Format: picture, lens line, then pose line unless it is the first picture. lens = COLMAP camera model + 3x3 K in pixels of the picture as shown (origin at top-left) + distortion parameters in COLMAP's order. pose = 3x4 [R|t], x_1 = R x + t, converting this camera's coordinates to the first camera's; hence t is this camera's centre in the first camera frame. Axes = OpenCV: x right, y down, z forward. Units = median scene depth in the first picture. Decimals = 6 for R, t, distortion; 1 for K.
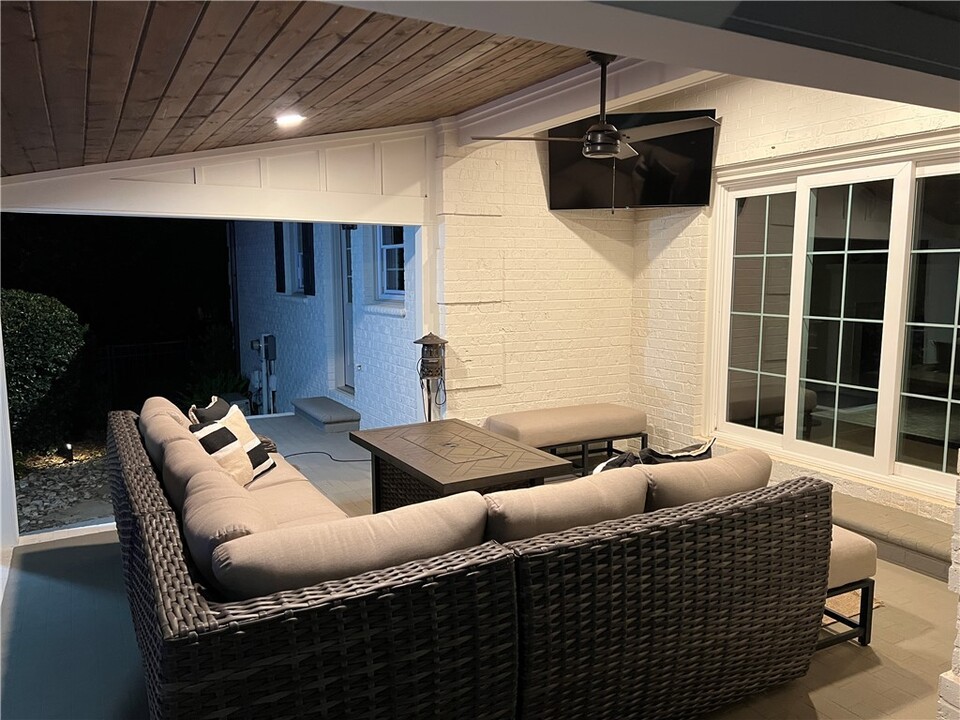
lens RADIAL K [[714.9, 0, 479.1], [0, 714.9, 357.0], [0, 0, 1]] dist [0.061383, -0.069452]
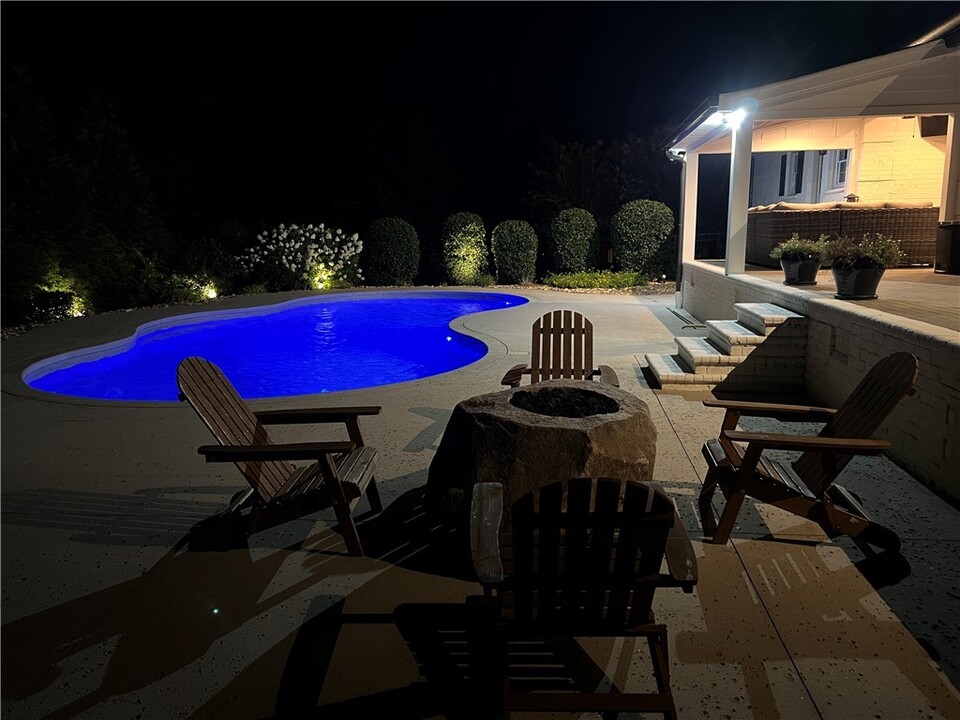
lens RADIAL K [[714.9, 0, 480.8], [0, 714.9, 365.6], [0, 0, 1]] dist [0.061383, -0.069452]
pose [[0.805372, 0.103671, -0.583634, 0.360547], [-0.058714, 0.993697, 0.095490, 0.337487], [0.589855, -0.042638, 0.806383, -1.526311]]
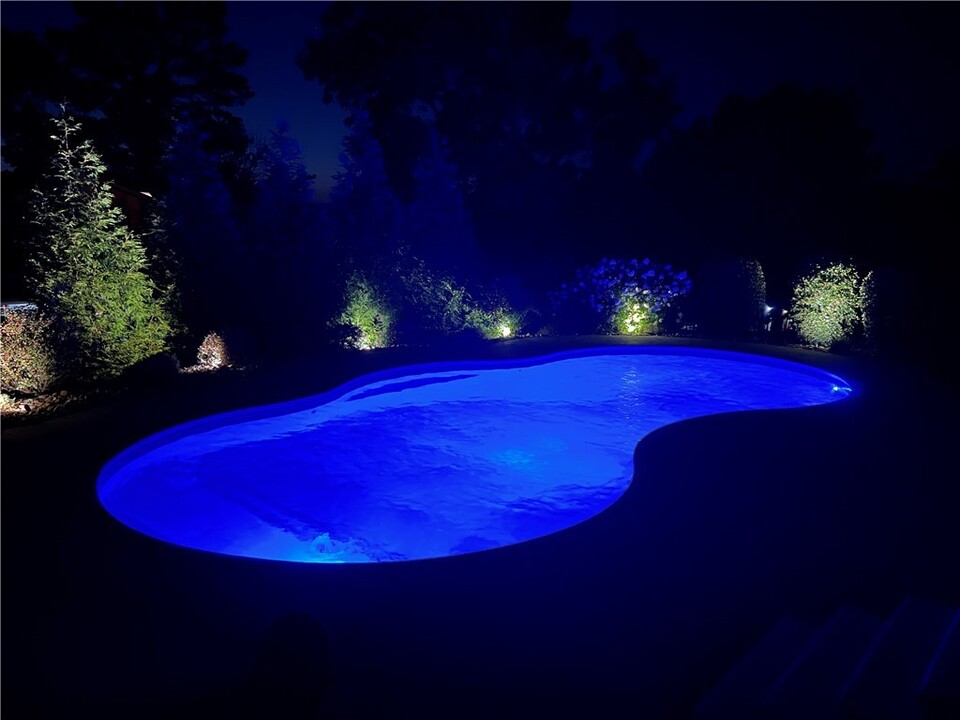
lens RADIAL K [[714.9, 0, 477.5], [0, 714.9, 365.4], [0, 0, 1]] dist [0.061383, -0.069452]
pose [[0.314634, 0.182617, -0.931481, 0.364971], [-0.124144, 0.980807, 0.150354, 0.111328], [0.941060, 0.068332, 0.331266, -0.830239]]
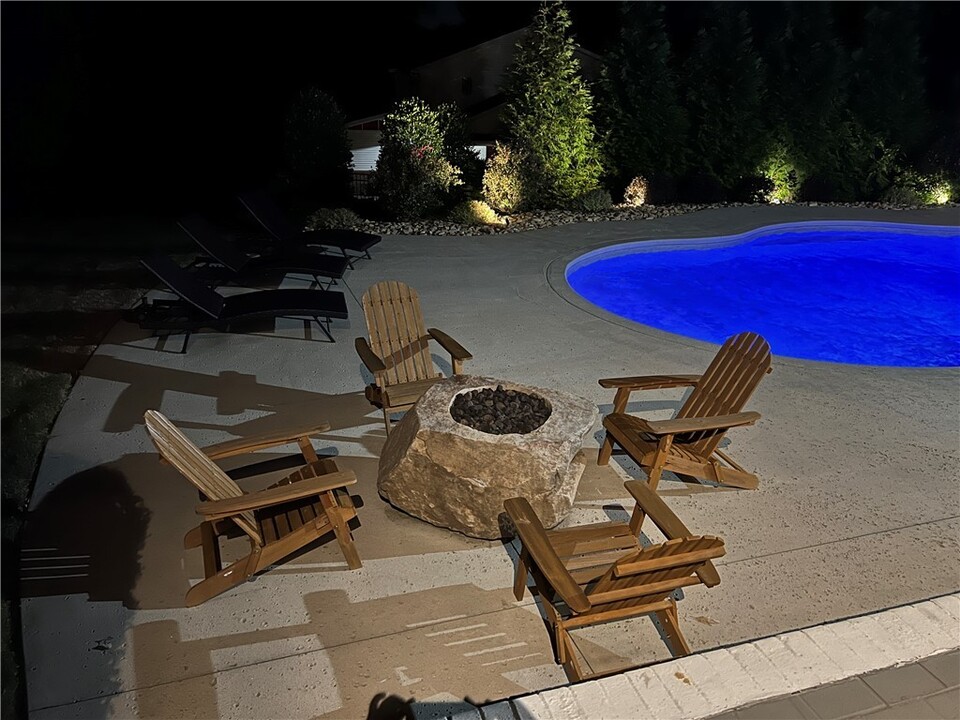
lens RADIAL K [[714.9, 0, 469.9], [0, 714.9, 361.7], [0, 0, 1]] dist [0.061383, -0.069452]
pose [[-0.206635, 0.362012, -0.908982, 0.655612], [-0.131595, 0.910308, 0.392455, 0.129364], [0.969528, 0.200713, -0.140462, -0.952545]]
